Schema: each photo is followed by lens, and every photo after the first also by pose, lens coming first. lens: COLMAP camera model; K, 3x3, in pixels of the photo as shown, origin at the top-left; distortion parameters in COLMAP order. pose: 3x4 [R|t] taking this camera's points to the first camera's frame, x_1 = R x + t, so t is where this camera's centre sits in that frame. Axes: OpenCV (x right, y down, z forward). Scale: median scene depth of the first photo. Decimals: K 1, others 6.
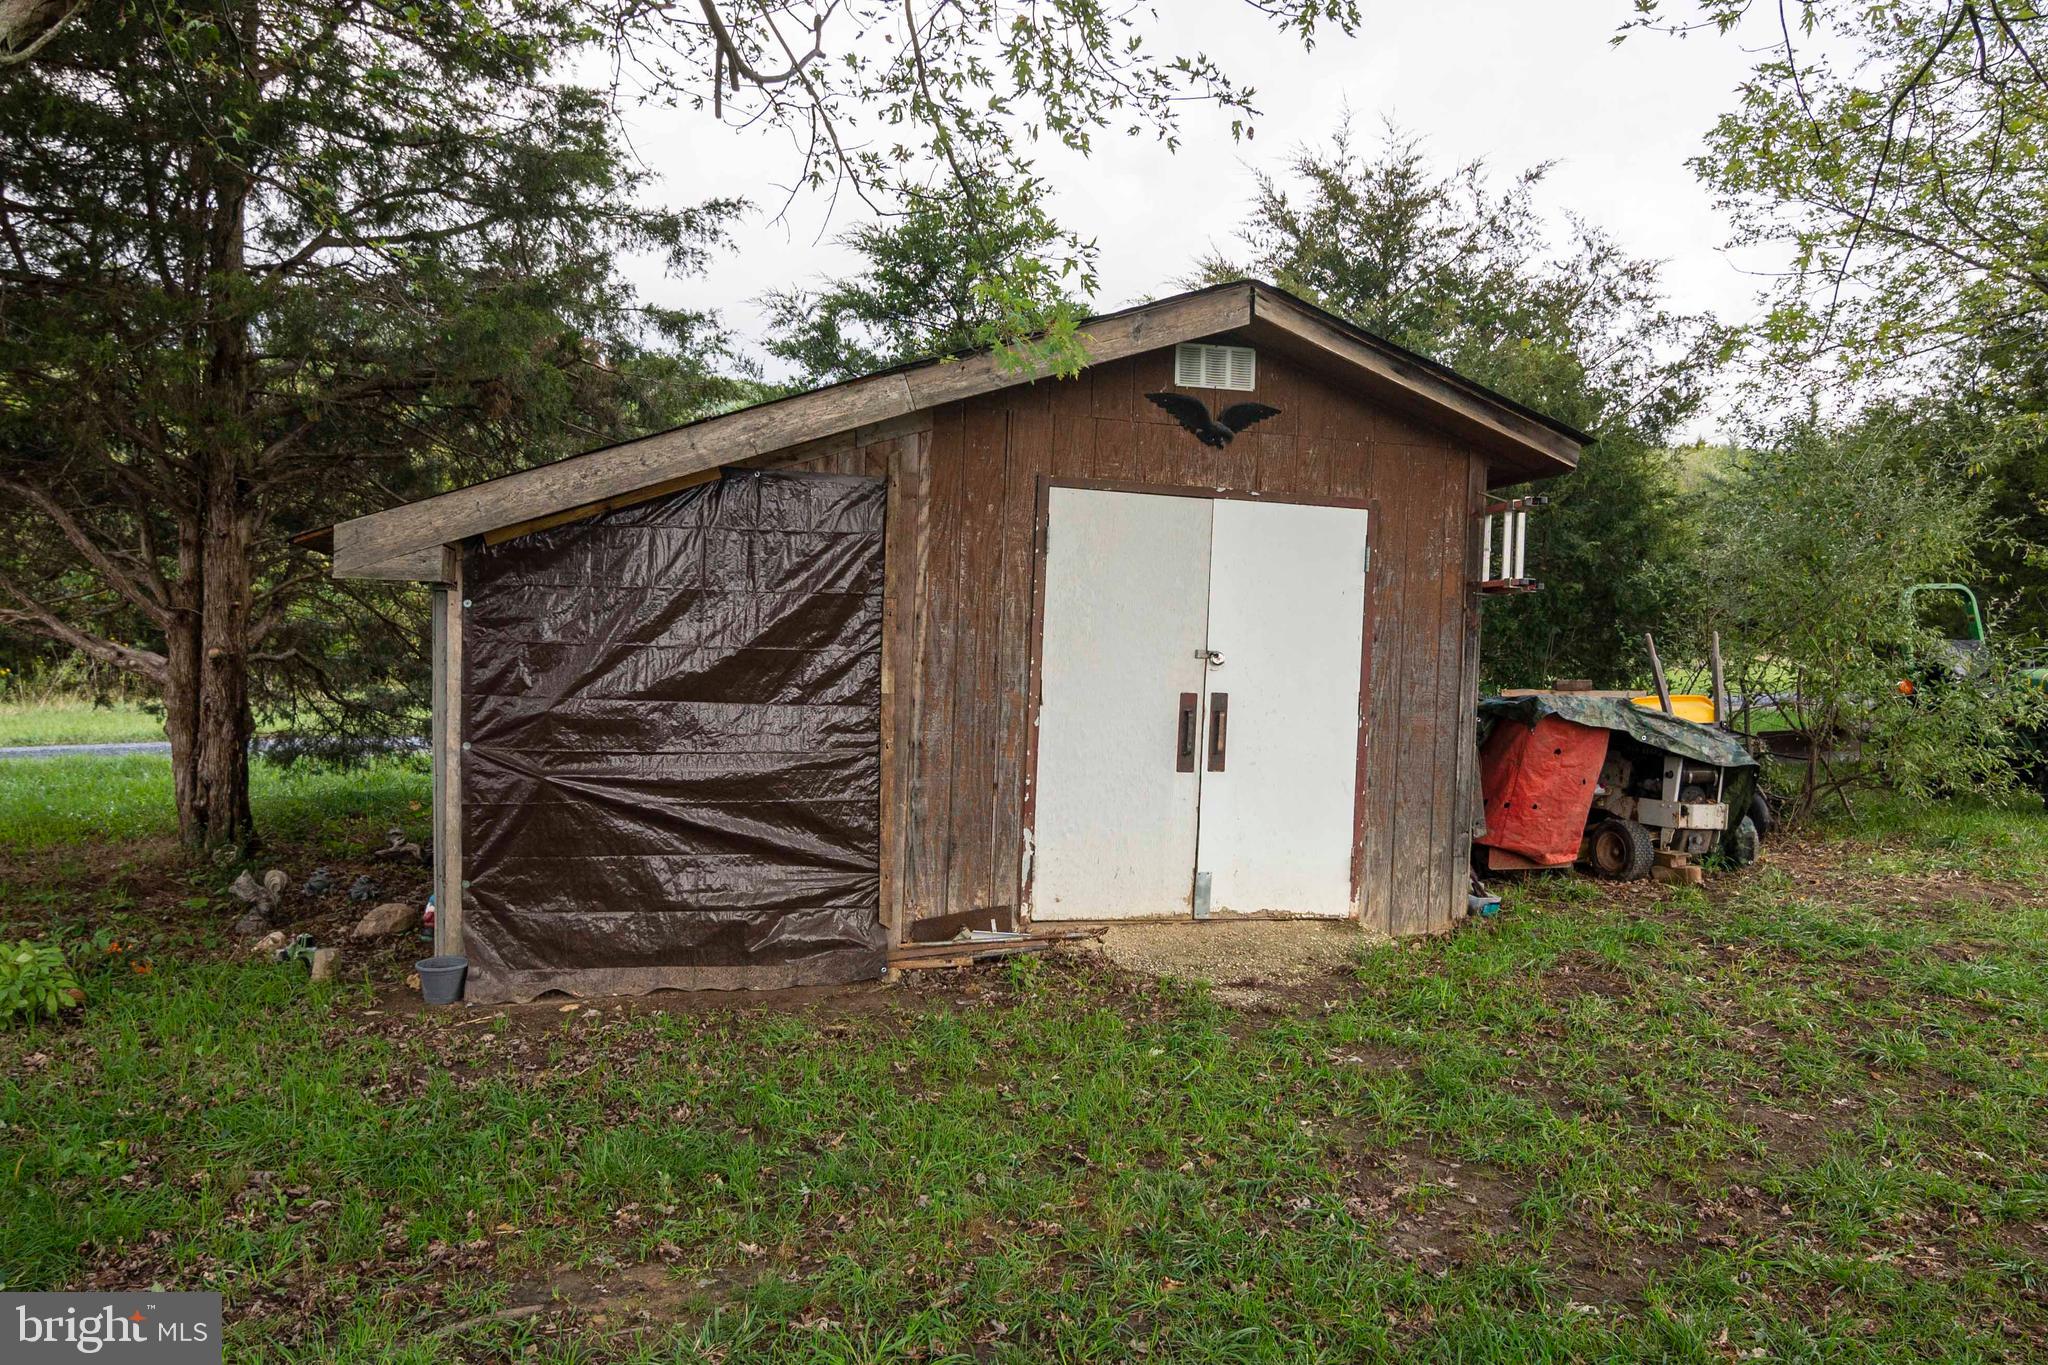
lens RADIAL K [[1434.3, 0, 996.5], [0, 1434.3, 699.4], [0, 0, 1]] dist [-0.029806, 0.005687]
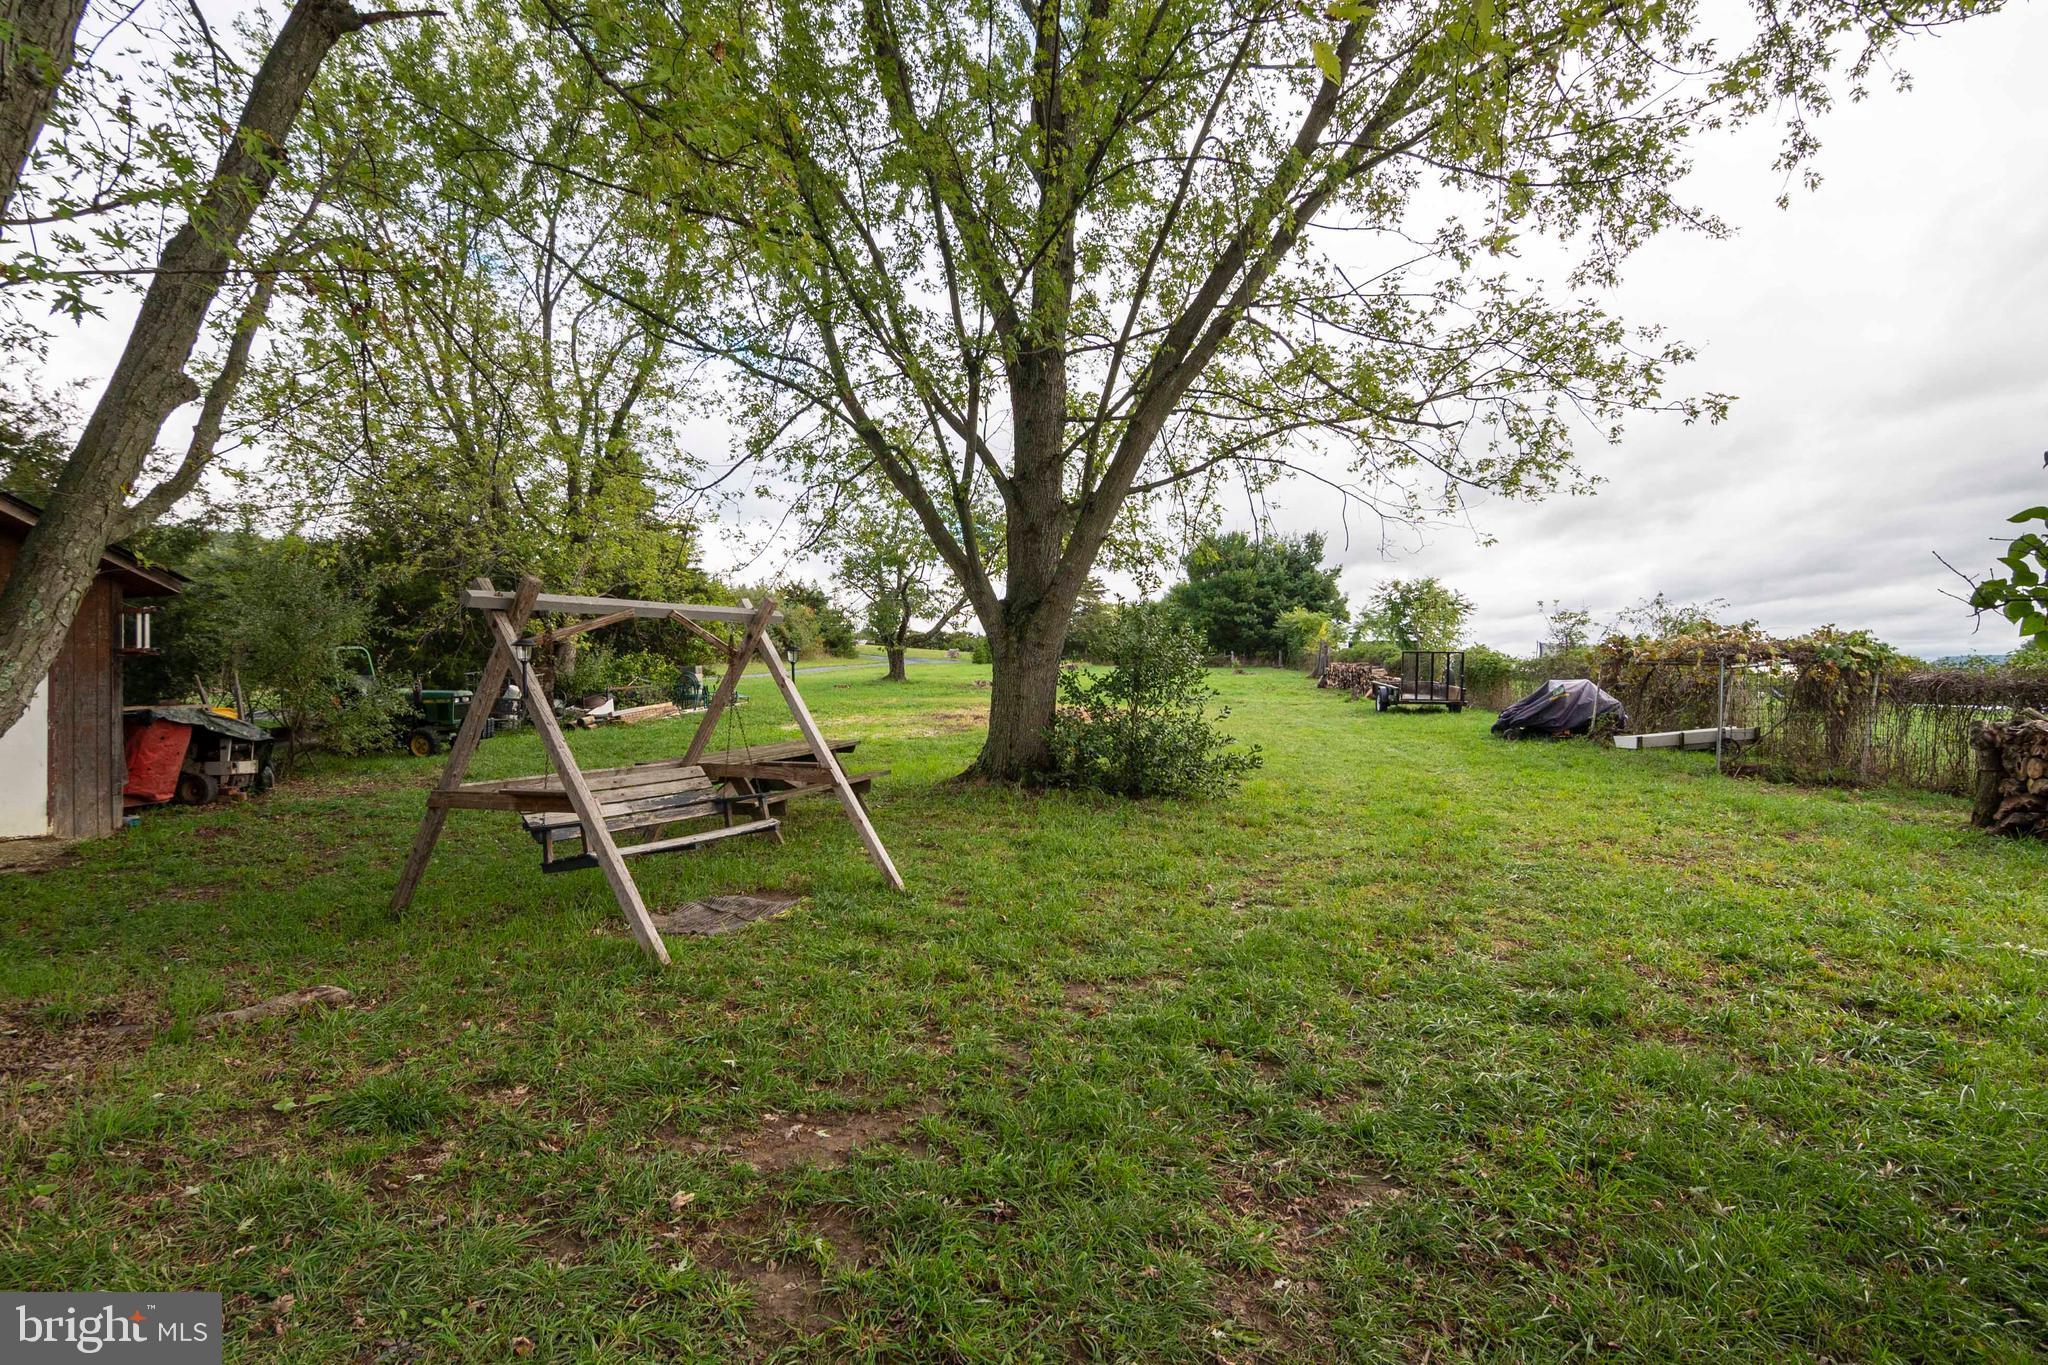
lens RADIAL K [[1007.9, 0, 1011.7], [0, 1007.9, 690.9], [0, 0, 1]] dist [-0.031242, 0.009545]
pose [[0.380718, -0.032376, 0.924124, -0.363045], [0.057964, 0.998257, 0.011093, 0.023072], [-0.922873, 0.049343, 0.381931, -0.505428]]
